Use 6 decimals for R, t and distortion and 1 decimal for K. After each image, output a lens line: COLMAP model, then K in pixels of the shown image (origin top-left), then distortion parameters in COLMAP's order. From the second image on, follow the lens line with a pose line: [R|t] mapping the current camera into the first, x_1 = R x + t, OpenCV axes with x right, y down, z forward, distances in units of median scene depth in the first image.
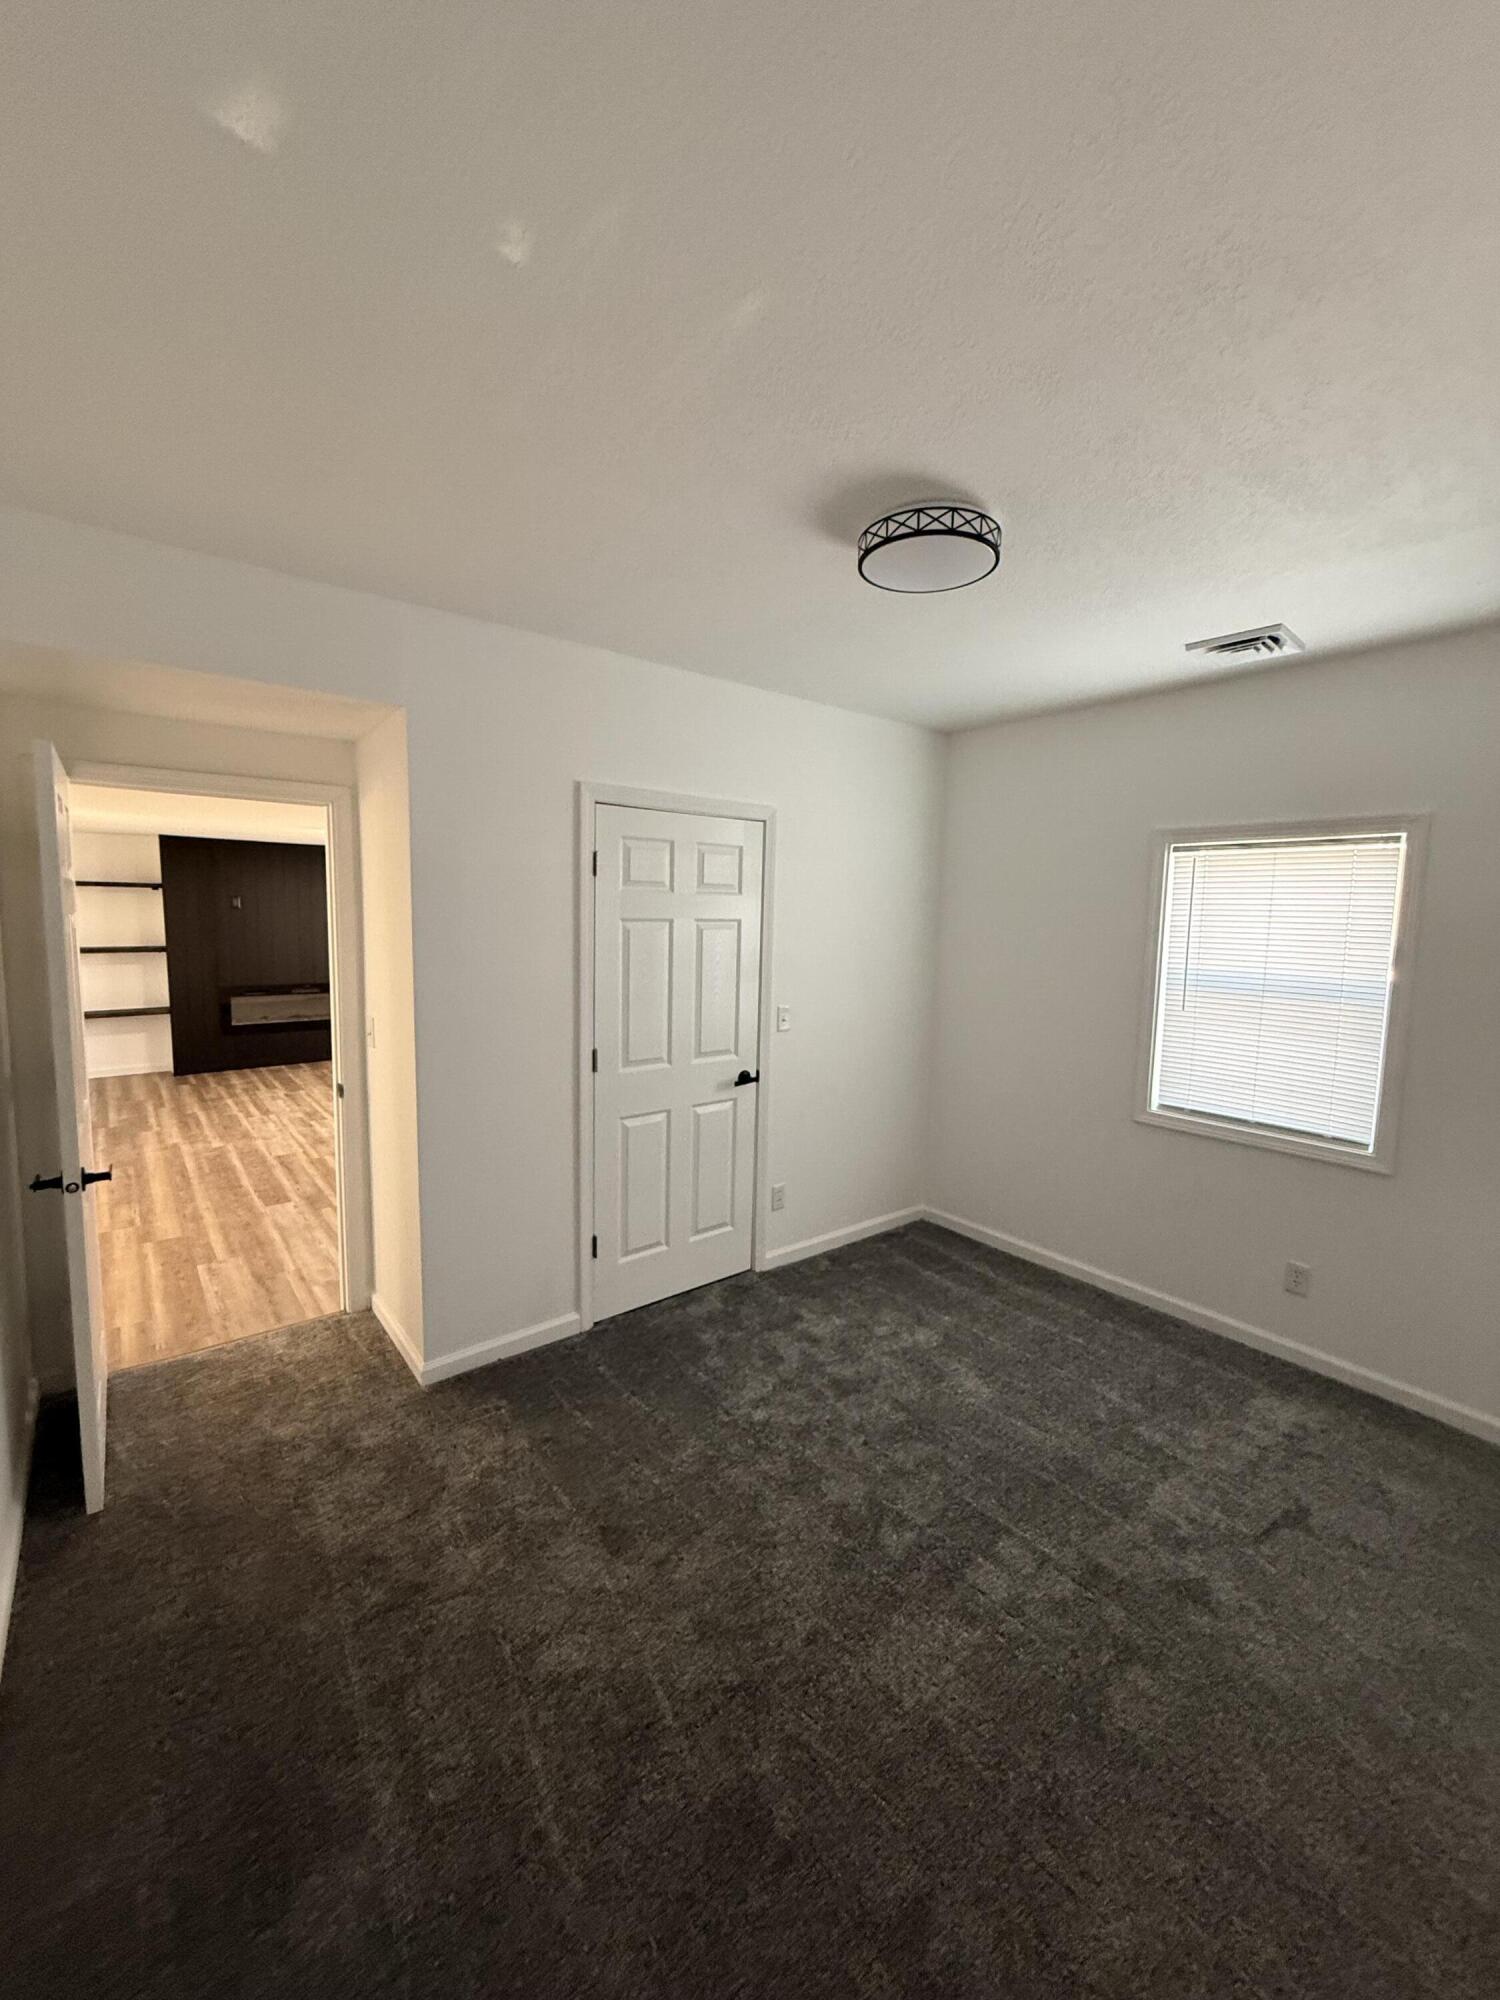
lens RADIAL K [[804.0, 0, 750.0], [0, 804.0, 1000.0], [0, 0, 1]] dist [-0.001142, -0.000043]
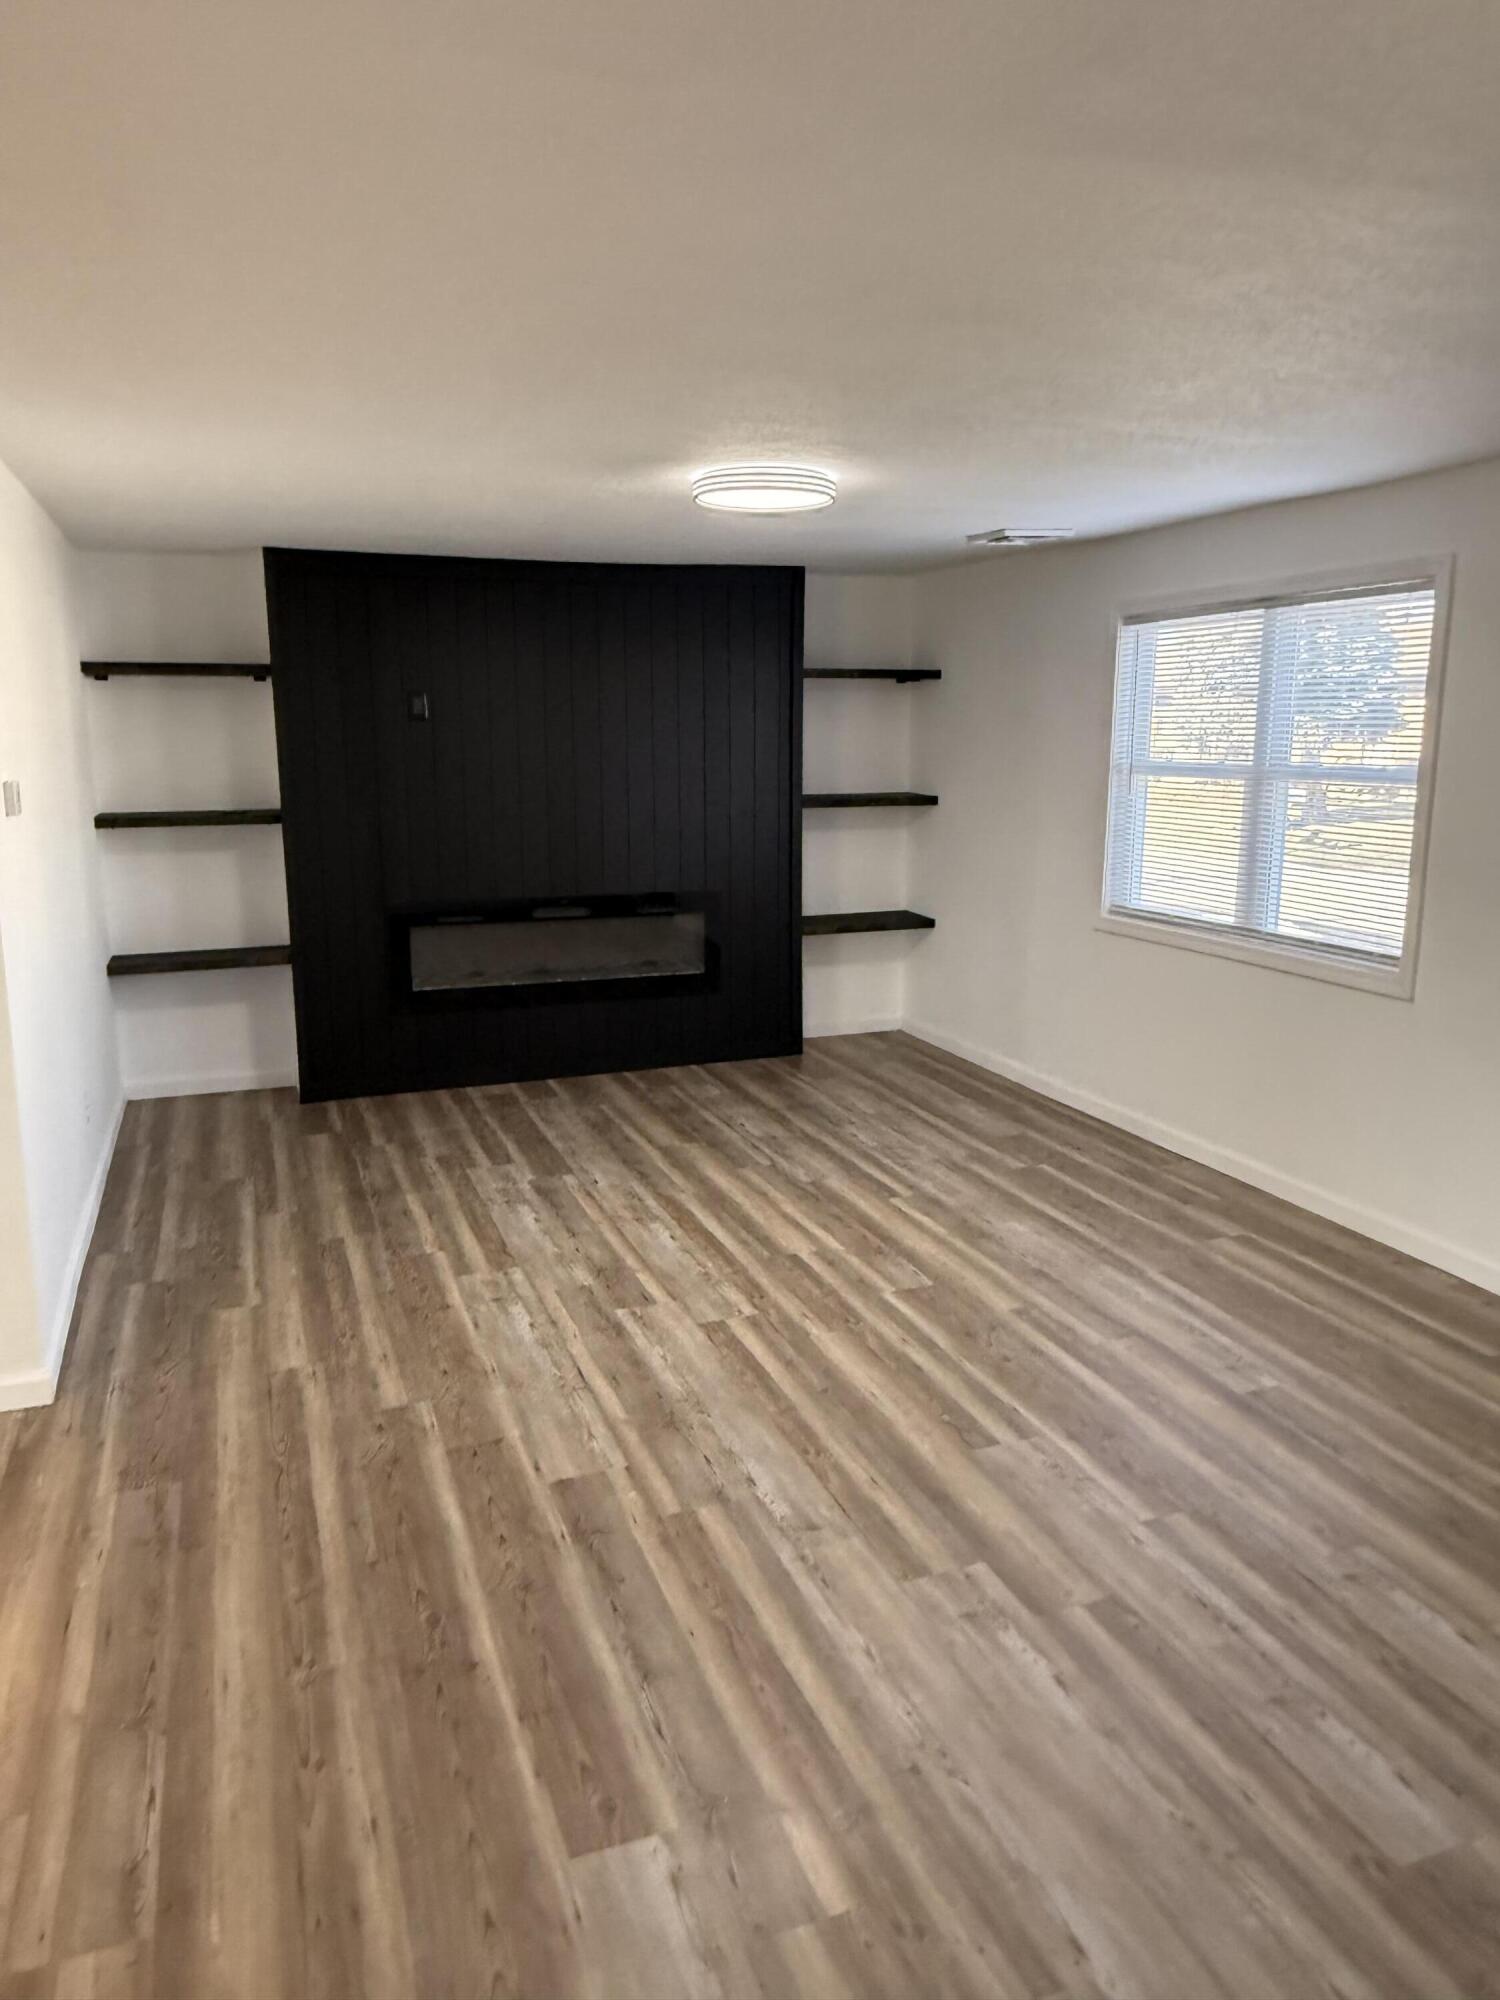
lens RADIAL K [[1377.5, 0, 750.0], [0, 1377.5, 1000.0], [0, 0, 1]] dist [0.018848, -0.000165]
pose [[0.949440, 0.044365, -0.310798, -0.294747], [-0.018284, 0.996098, 0.086336, -0.040407], [0.313415, -0.076289, 0.946547, 0.431298]]
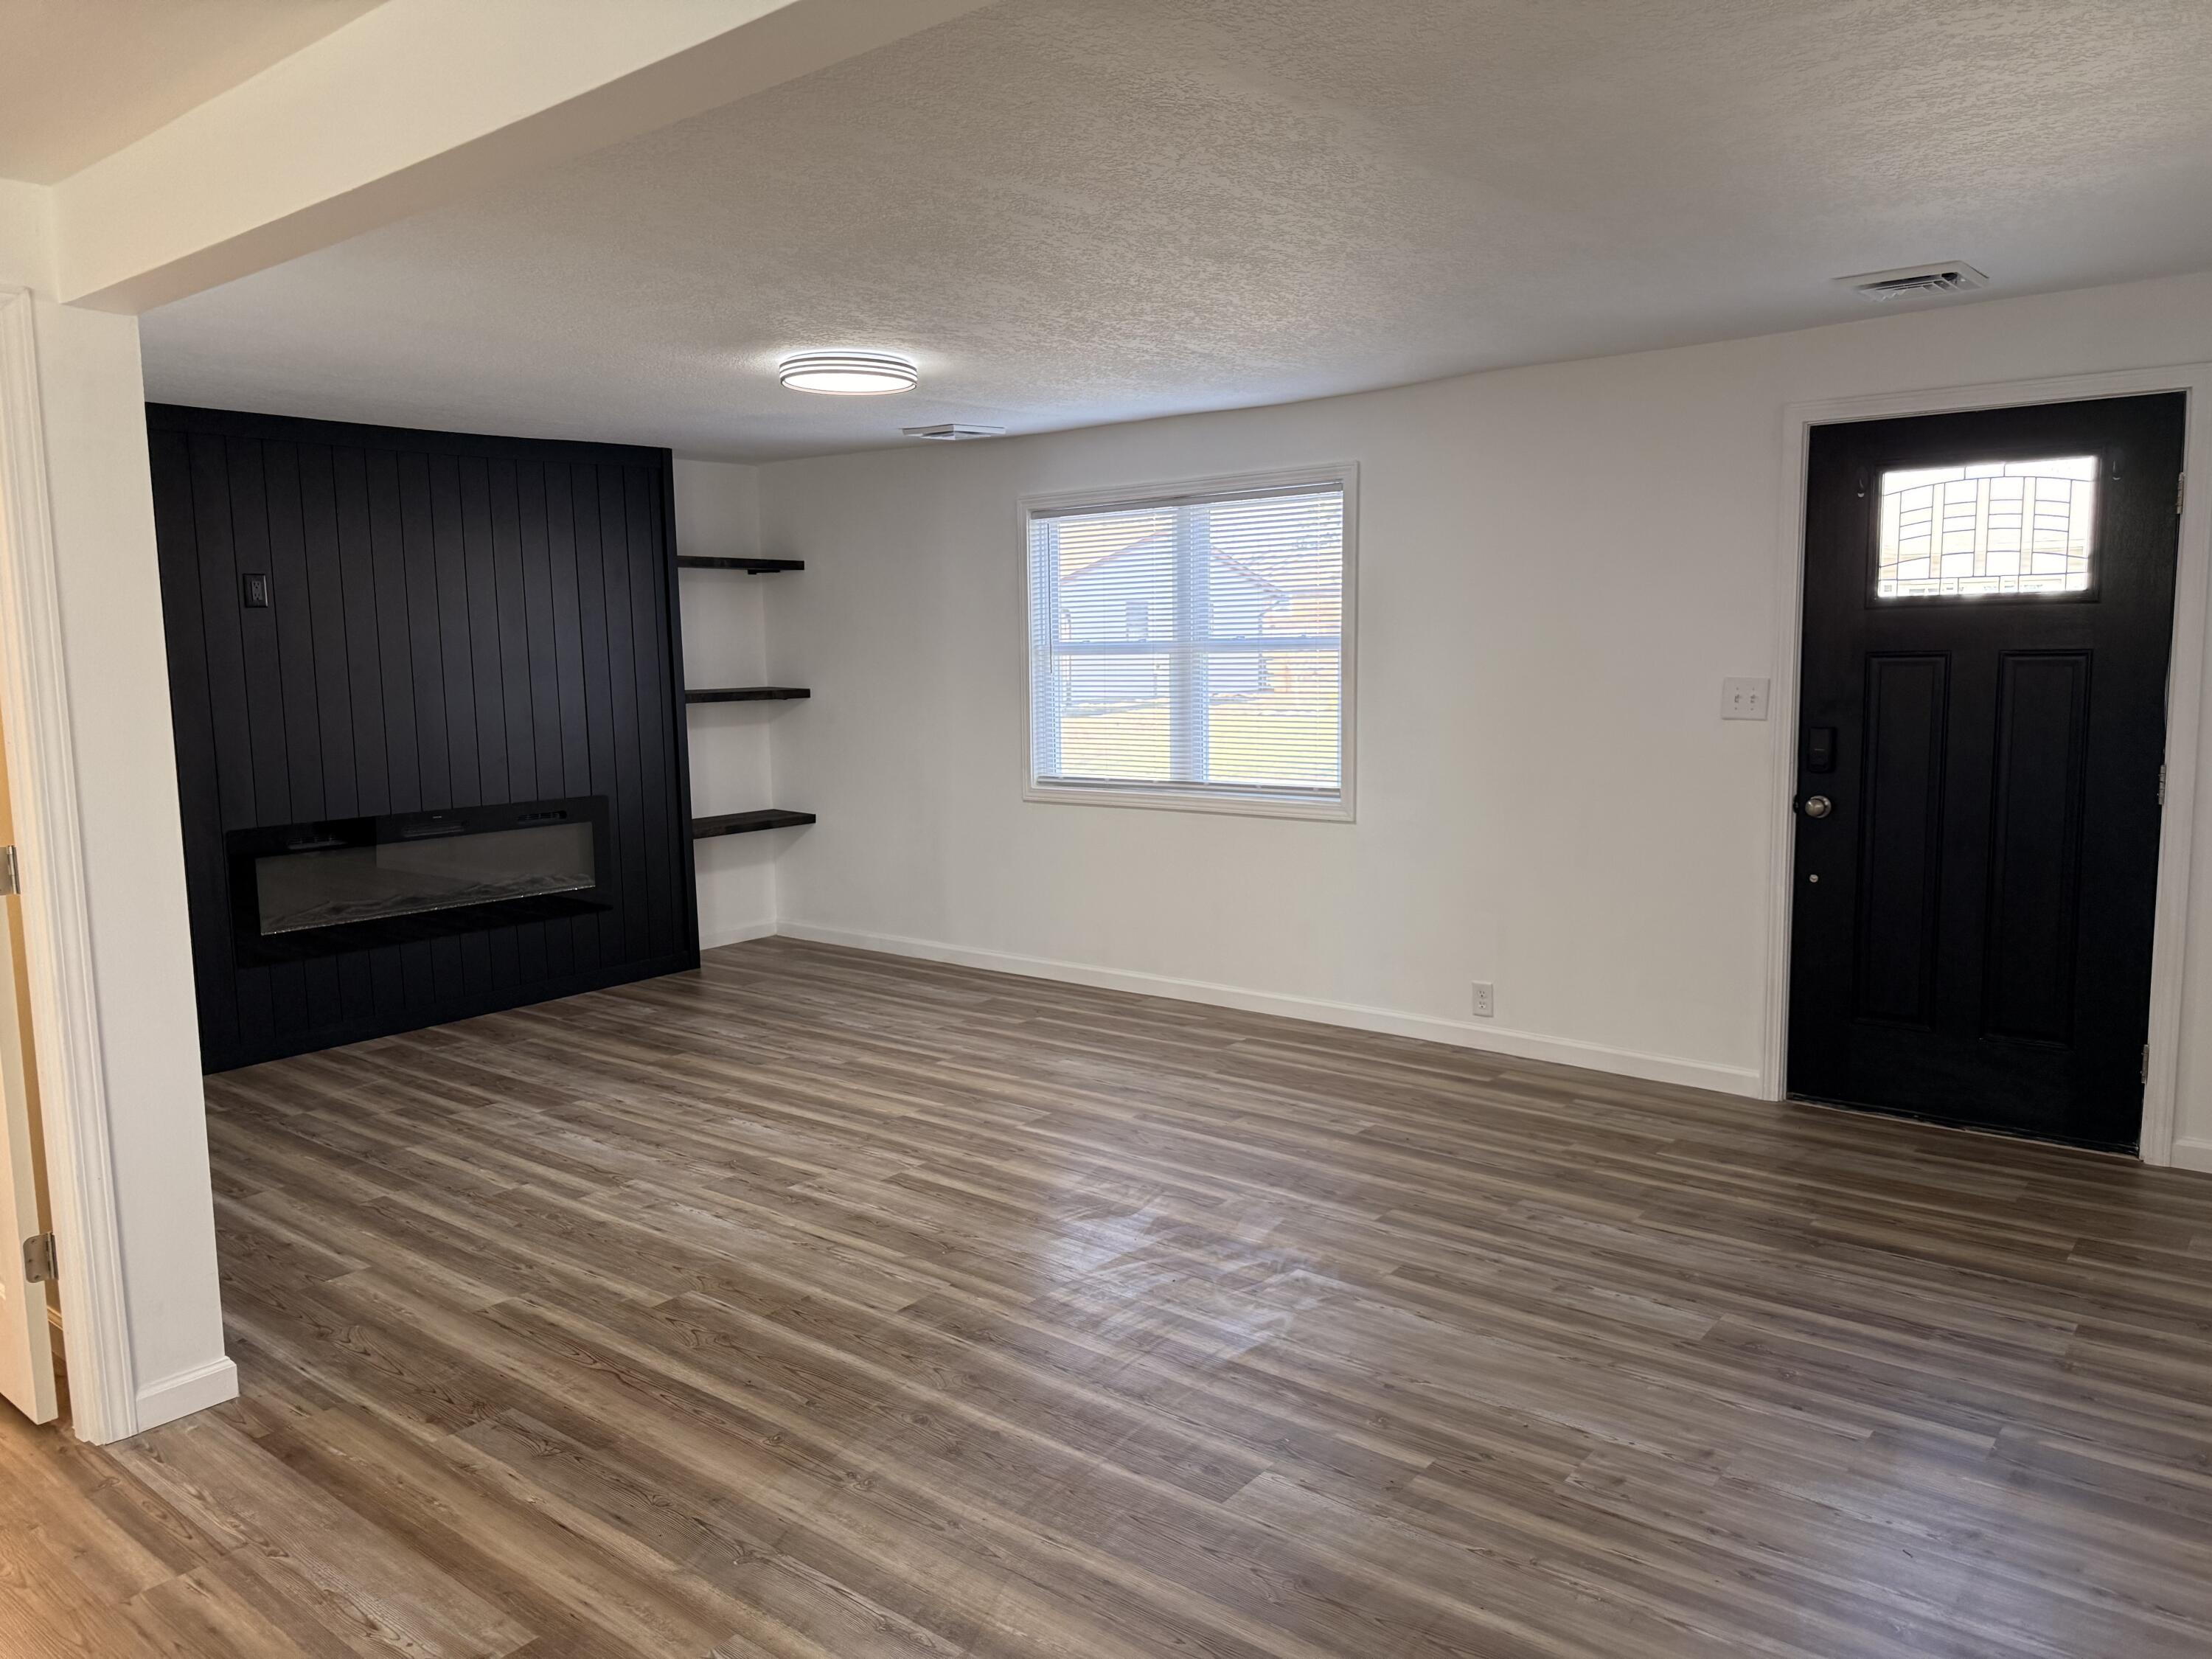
lens RADIAL K [[1561.6, 0, 1078.5], [0, 1561.6, 837.7], [0, 0, 1]] dist [0.156910, -0.196470]
pose [[0.978980, -0.058730, 0.195318, -0.531977], [0.055862, 0.998235, 0.020165, -0.008125], [-0.196158, -0.008831, 0.980533, 0.290399]]
